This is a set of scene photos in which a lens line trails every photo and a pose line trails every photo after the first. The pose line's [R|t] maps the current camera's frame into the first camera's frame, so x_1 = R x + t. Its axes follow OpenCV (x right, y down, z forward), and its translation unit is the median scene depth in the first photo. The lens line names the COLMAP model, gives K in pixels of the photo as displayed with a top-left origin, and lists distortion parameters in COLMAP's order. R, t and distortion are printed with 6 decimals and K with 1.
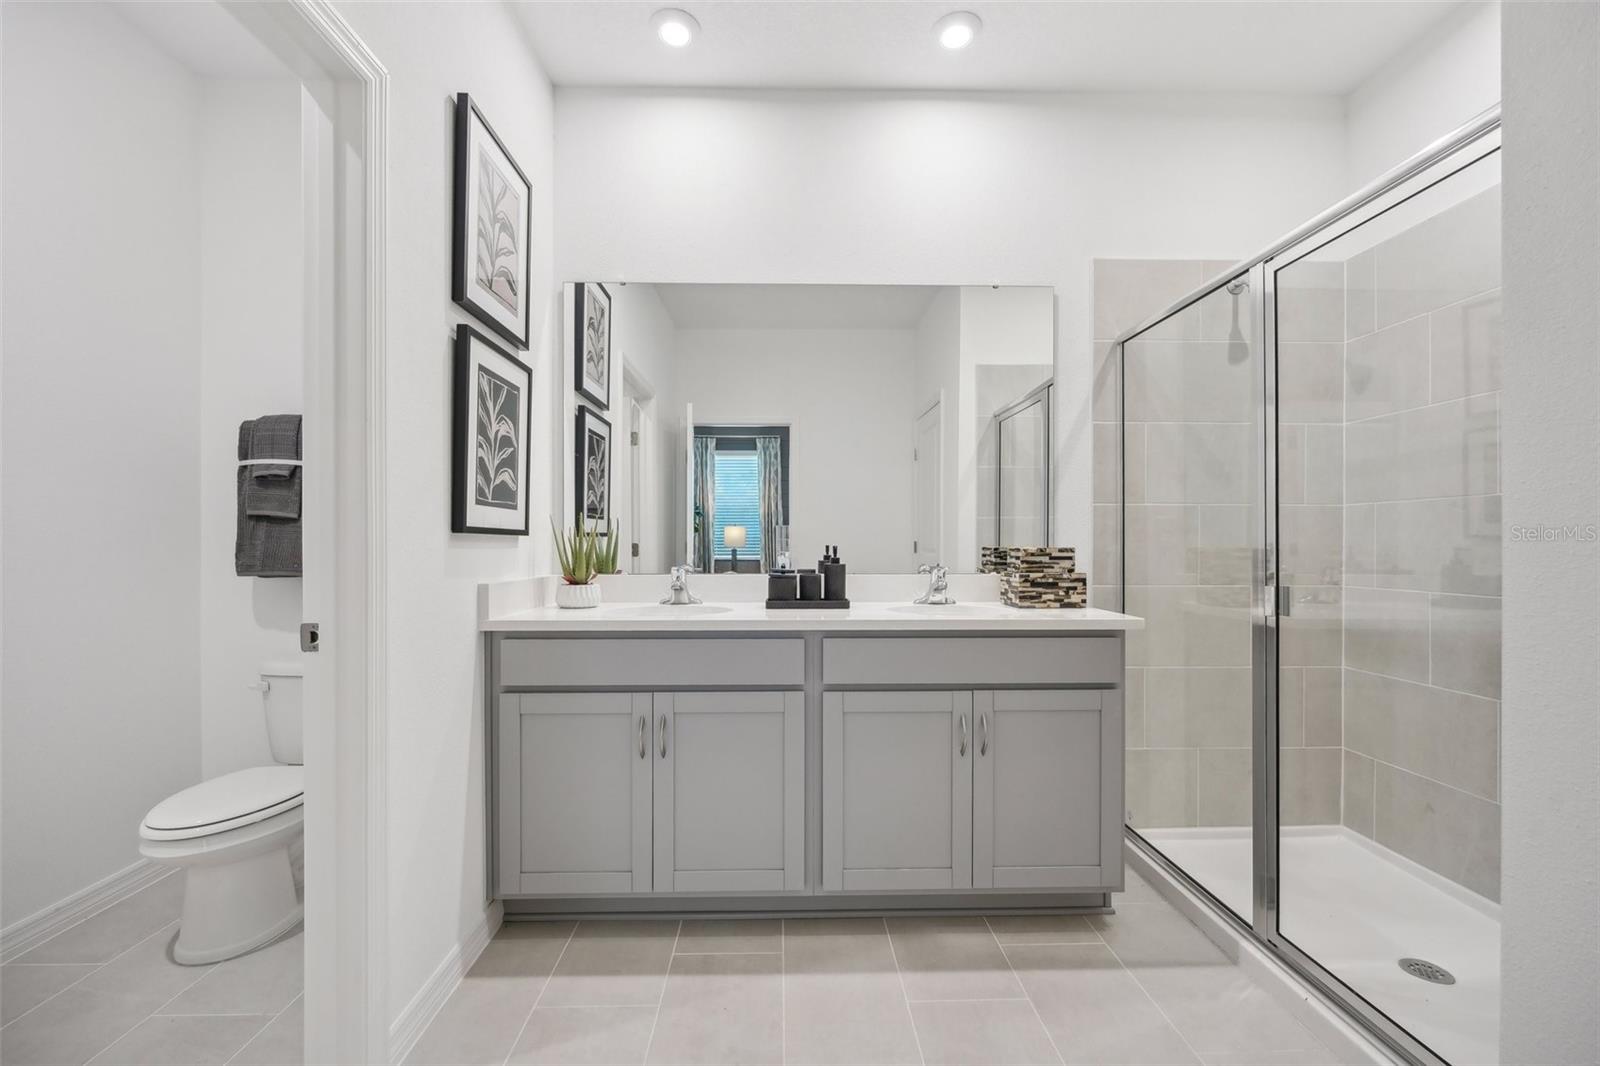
lens RADIAL K [[657.2, 0, 788.8], [0, 657.2, 542.0], [0, 0, 1]] dist [-0.004432, 0.000136]
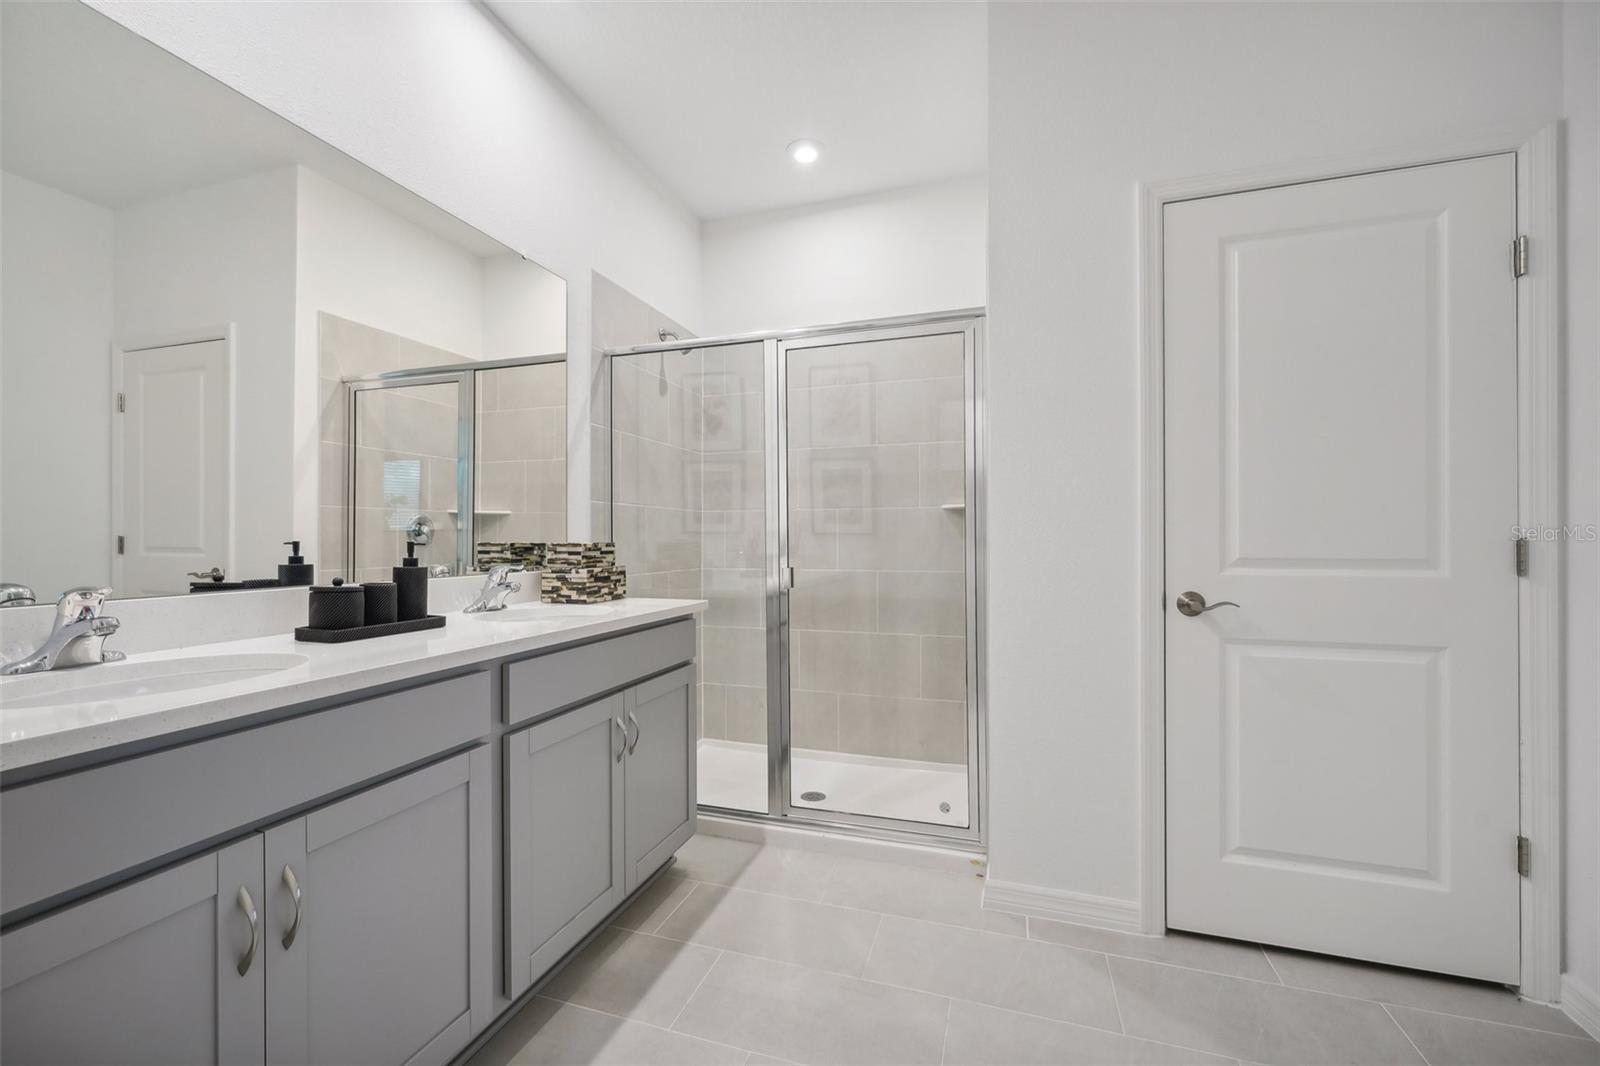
lens RADIAL K [[657.2, 0, 787.6], [0, 657.2, 530.3], [0, 0, 1]] dist [-0.004432, 0.000136]
pose [[0.341274, 0.007685, 0.939932, -0.464738], [0.001233, 0.999962, -0.008623, -0.001172], [-0.939963, 0.004102, 0.341252, 0.376544]]
